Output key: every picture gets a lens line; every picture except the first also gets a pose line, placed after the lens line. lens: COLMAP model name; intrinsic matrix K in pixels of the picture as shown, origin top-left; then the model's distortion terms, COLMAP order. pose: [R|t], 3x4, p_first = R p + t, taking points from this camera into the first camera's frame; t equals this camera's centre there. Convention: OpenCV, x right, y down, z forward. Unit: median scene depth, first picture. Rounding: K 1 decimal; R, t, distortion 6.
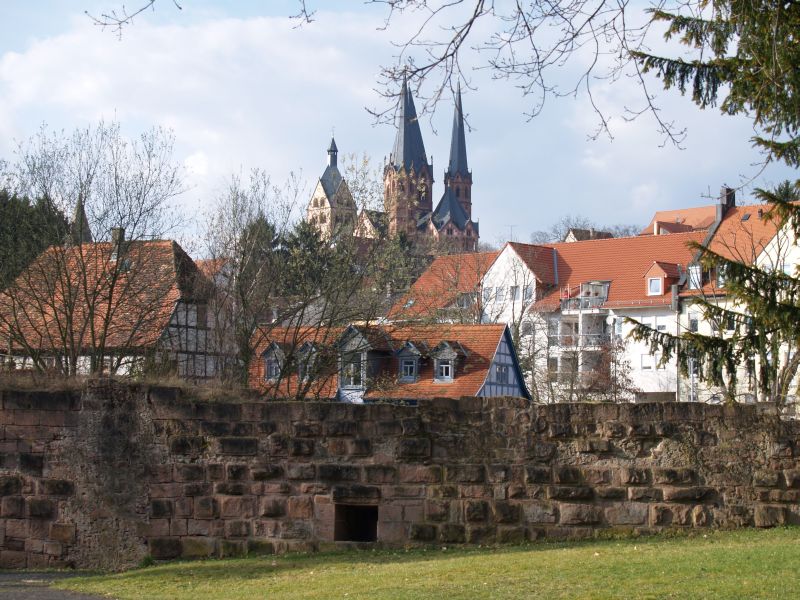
lens RADIAL K [[1741.7, 0, 396.3], [0, 1741.7, 264.3], [0, 0, 1]] dist [-0.072956, 0.000000]
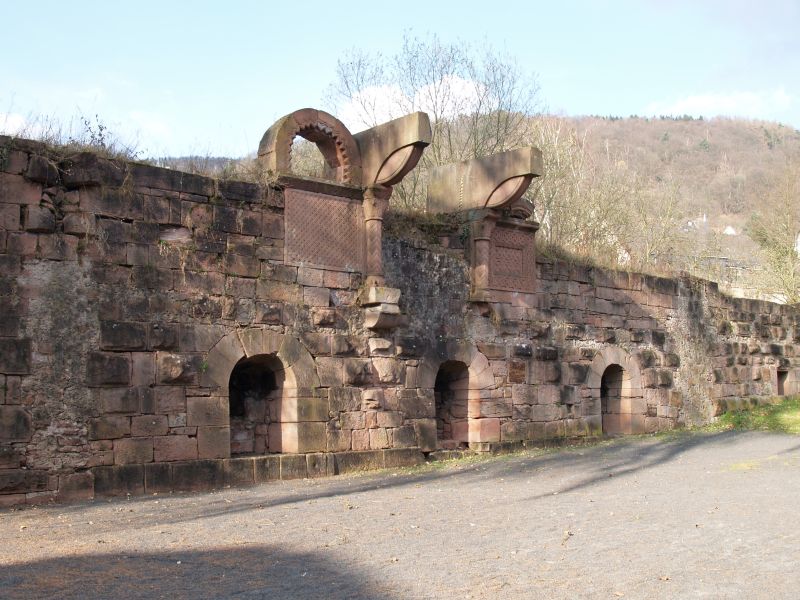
lens RADIAL K [[846.2, 0, 401.5], [0, 846.2, 301.8], [0, 0, 1]] dist [-0.028070, 0.000000]
pose [[0.542313, 0.057846, 0.838183, -0.776867], [-0.101732, 0.994808, -0.002833, 0.109914], [-0.833995, -0.083733, 0.545382, 0.847584]]
